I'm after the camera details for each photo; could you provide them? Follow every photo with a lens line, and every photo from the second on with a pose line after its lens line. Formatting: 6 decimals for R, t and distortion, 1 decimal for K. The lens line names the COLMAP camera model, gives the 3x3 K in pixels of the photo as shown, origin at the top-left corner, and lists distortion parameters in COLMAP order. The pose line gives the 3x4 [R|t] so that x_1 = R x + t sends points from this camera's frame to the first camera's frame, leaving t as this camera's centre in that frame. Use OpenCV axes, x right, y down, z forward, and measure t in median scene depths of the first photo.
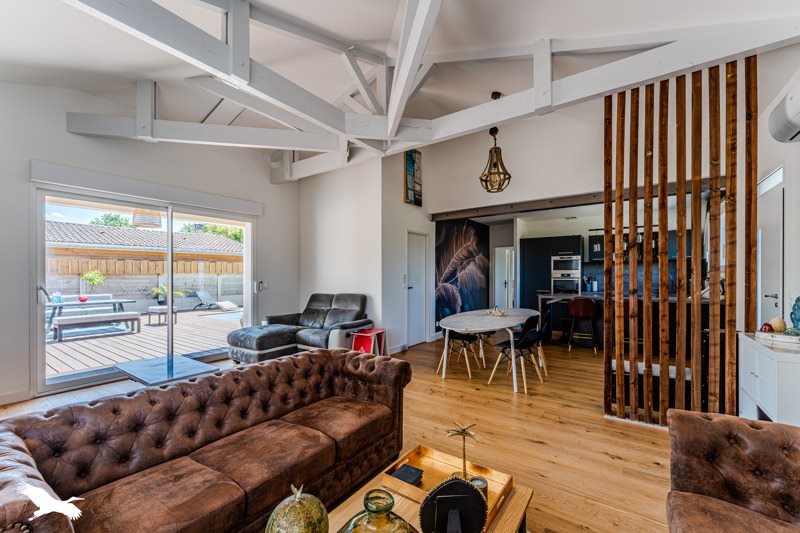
lens RADIAL K [[324.9, 0, 403.8], [0, 324.9, 275.1], [0, 0, 1]] dist [-0.002449, -0.000108]
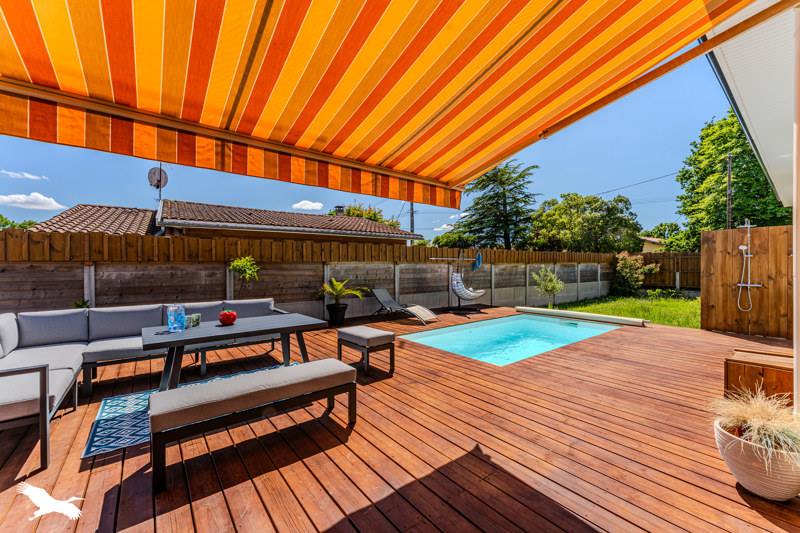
lens RADIAL K [[324.9, 0, 402.1], [0, 324.9, 265.9], [0, 0, 1]] dist [-0.002449, -0.000108]
pose [[0.958620, 0.001309, -0.284687, -0.425157], [-0.000327, 0.999994, 0.003496, 0.001796], [0.284690, -0.003258, 0.958614, 0.426354]]
